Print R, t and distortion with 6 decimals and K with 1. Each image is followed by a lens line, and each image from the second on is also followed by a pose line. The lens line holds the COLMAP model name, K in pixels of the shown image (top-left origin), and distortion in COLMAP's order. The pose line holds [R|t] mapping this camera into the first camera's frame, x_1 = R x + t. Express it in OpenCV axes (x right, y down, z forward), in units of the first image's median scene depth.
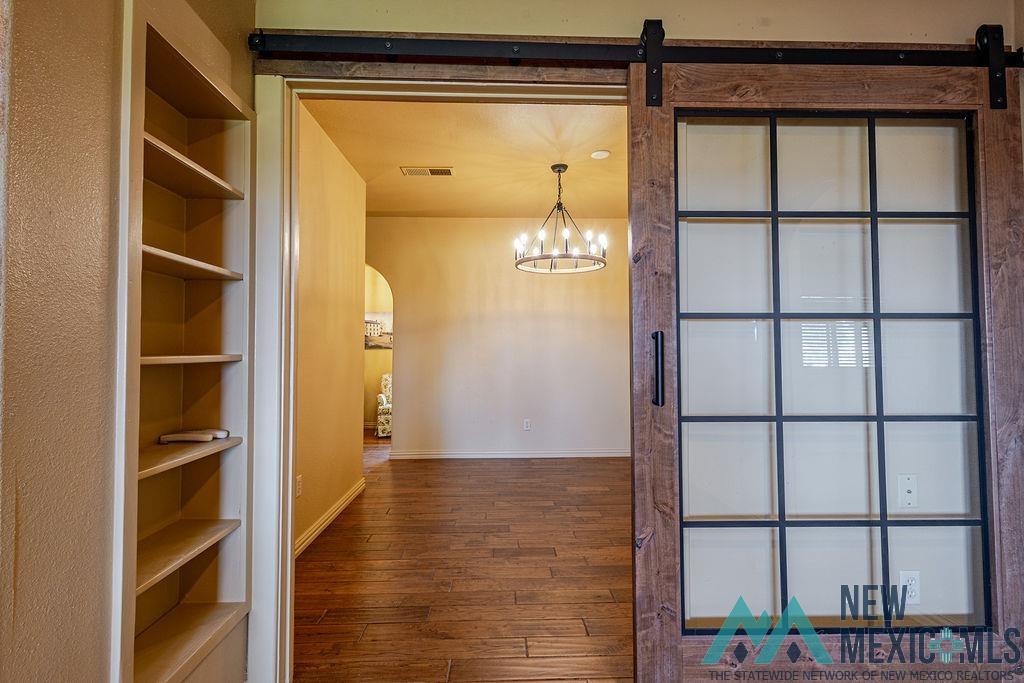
lens RADIAL K [[480.6, 0, 508.5], [0, 480.6, 337.4], [0, 0, 1]] dist [-0.004676, -0.001408]
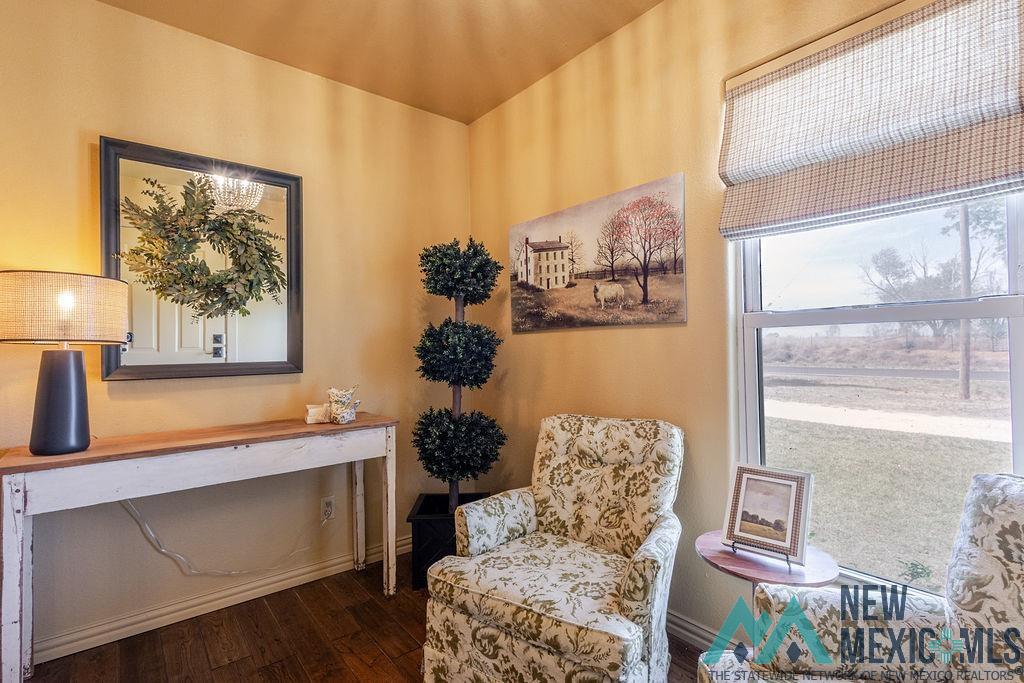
lens RADIAL K [[480.6, 0, 510.7], [0, 480.6, 342.9], [0, 0, 1]] dist [-0.004676, -0.001408]
pose [[0.613595, -0.016559, -0.789447, -0.049163], [0.033954, 0.999409, 0.005428, 0.030374], [0.788890, -0.030136, 0.613795, 0.781267]]
